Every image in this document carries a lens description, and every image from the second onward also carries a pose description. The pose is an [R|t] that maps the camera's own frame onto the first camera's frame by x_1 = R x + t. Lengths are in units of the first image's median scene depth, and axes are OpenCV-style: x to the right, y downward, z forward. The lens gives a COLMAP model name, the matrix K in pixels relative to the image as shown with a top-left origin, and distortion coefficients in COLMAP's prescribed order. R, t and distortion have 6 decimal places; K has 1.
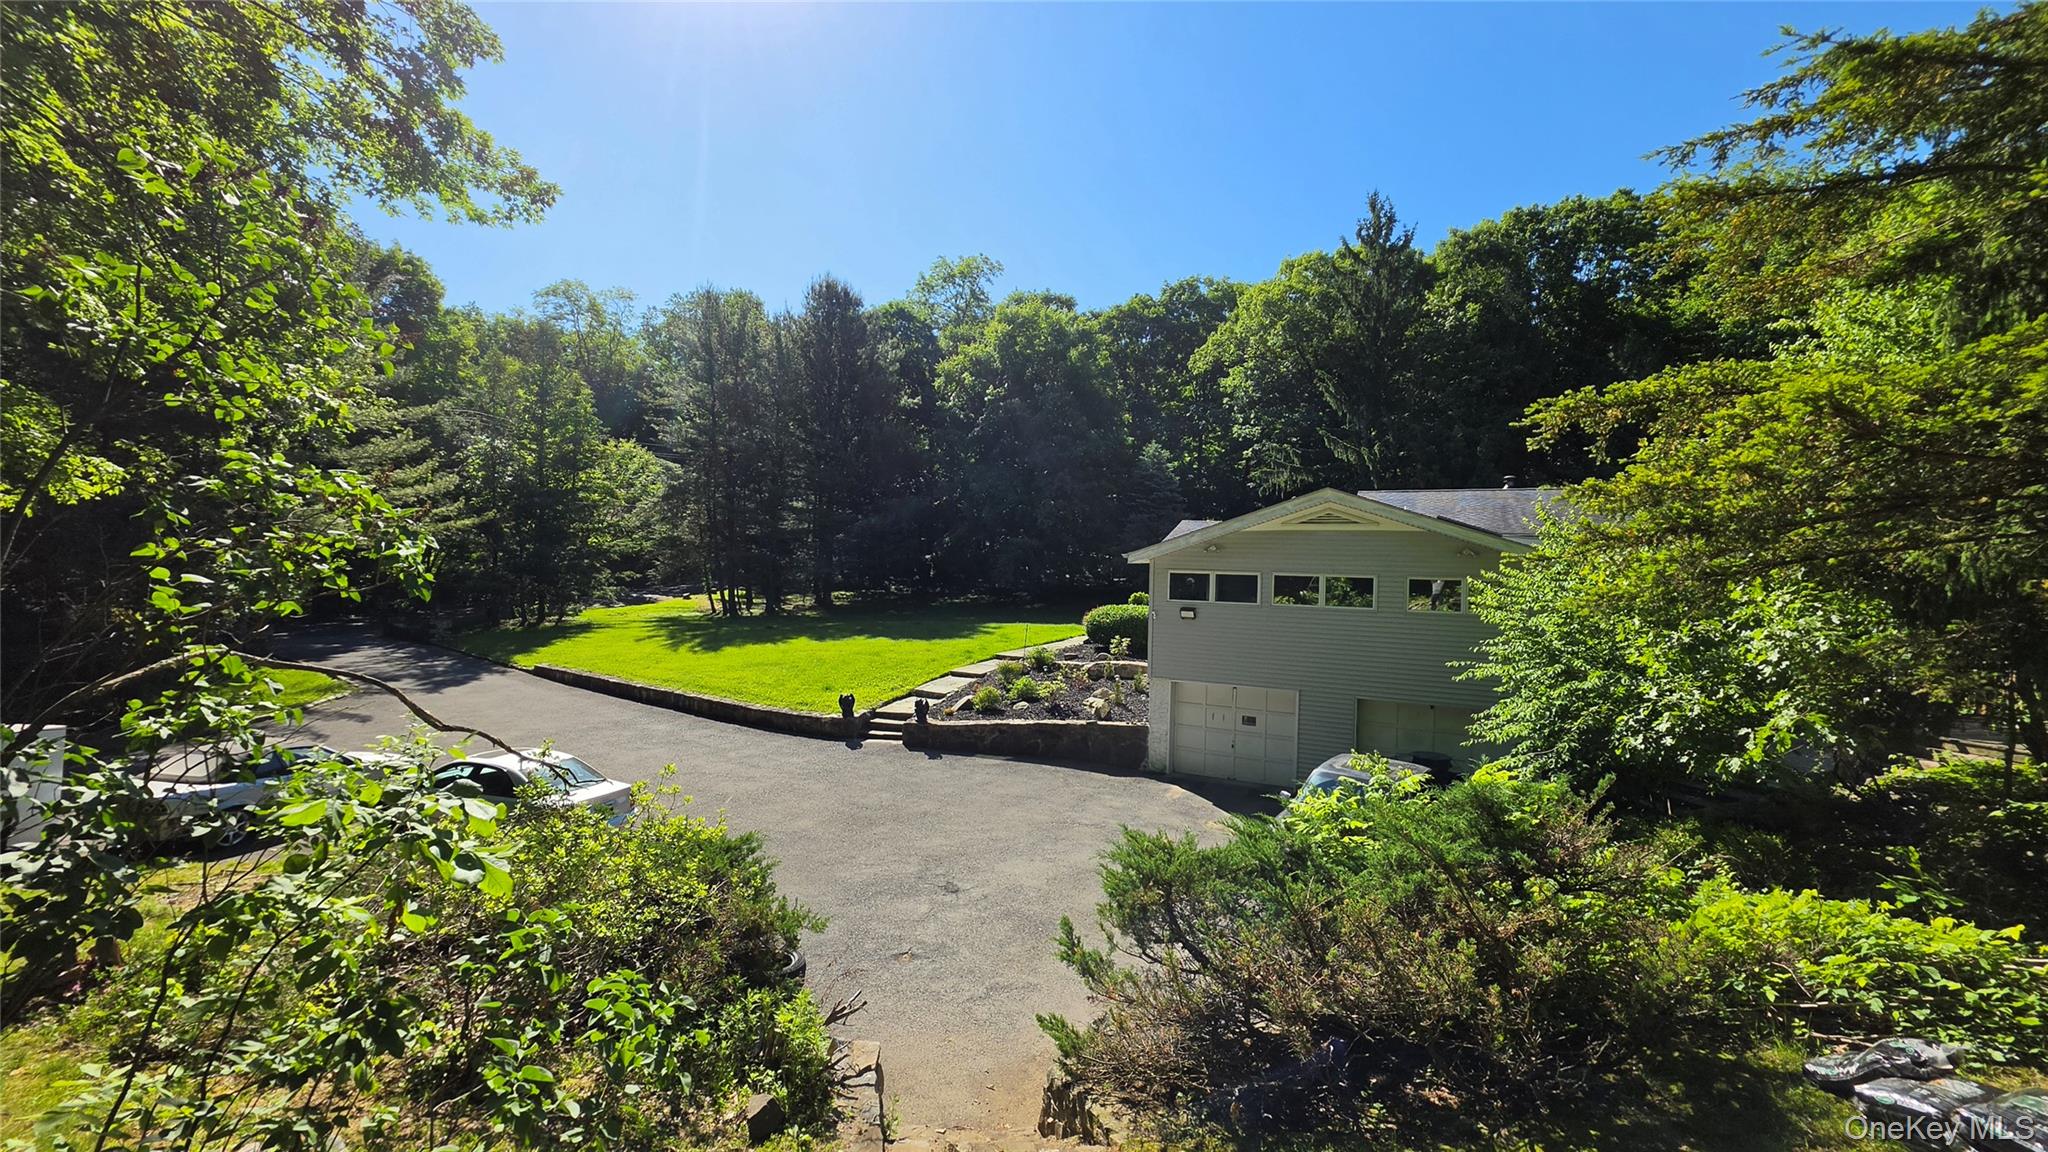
lens RADIAL K [[797.5, 0, 1024.0], [0, 797.5, 576.0], [0, 0, 1]] dist [0.000381, 0.000242]
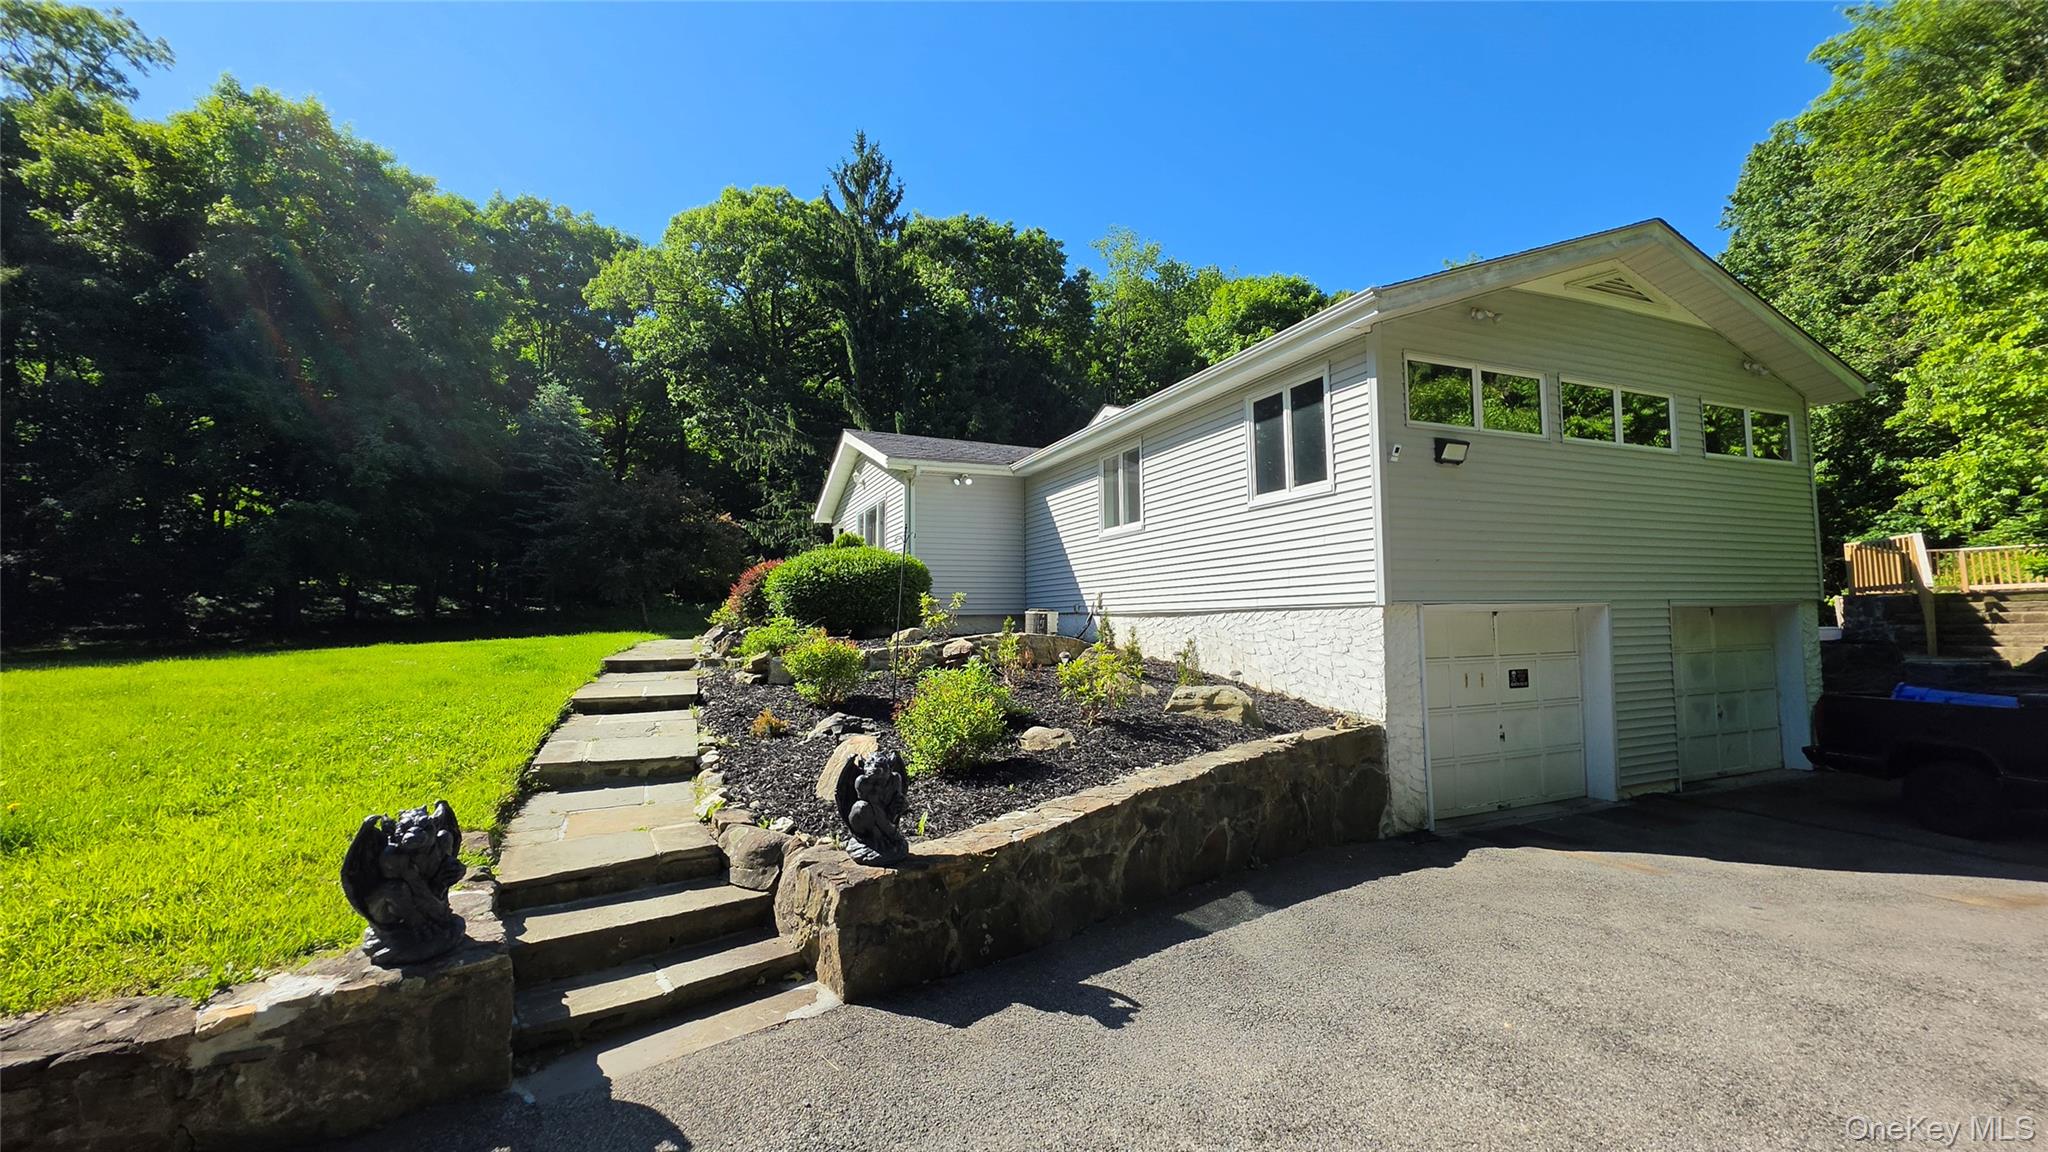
lens RADIAL K [[797.5, 0, 1024.0], [0, 797.5, 576.0], [0, 0, 1]] dist [0.000381, 0.000242]
pose [[0.646351, 0.002283, 0.763037, -0.106627], [0.046872, 0.997988, -0.042690, 0.045835], [-0.761600, 0.063358, 0.644943, 0.333579]]
